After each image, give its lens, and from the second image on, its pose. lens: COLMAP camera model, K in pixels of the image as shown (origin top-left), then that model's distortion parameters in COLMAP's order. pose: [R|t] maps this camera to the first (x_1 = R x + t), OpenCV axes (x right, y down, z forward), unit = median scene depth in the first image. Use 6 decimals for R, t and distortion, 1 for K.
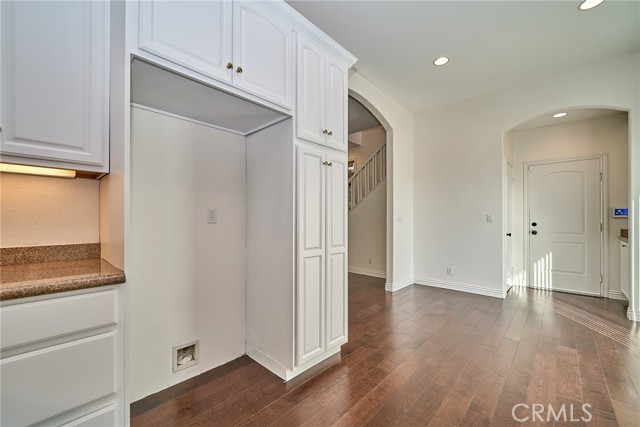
lens RADIAL K [[254.4, 0, 317.3], [0, 254.4, 221.8], [0, 0, 1]] dist [-0.001082, 0.000139]
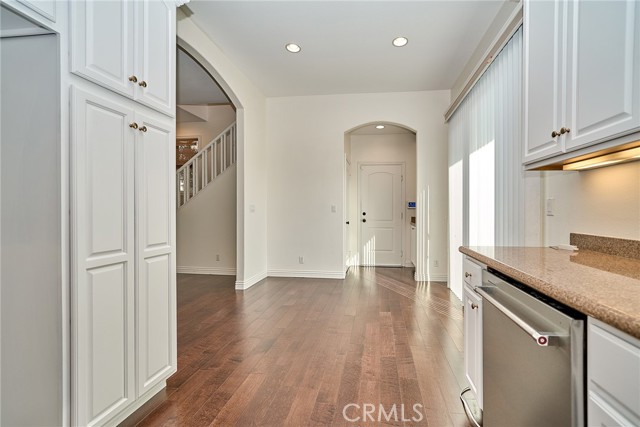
lens RADIAL K [[264.0, 0, 320.1], [0, 264.0, 217.5], [0, 0, 1]] dist [-0.000192, 0.000058]
pose [[0.855503, -0.013089, 0.517632, 0.057092], [0.002666, 0.999779, 0.020875, 0.002293], [-0.517791, -0.016478, 0.855348, 0.083119]]
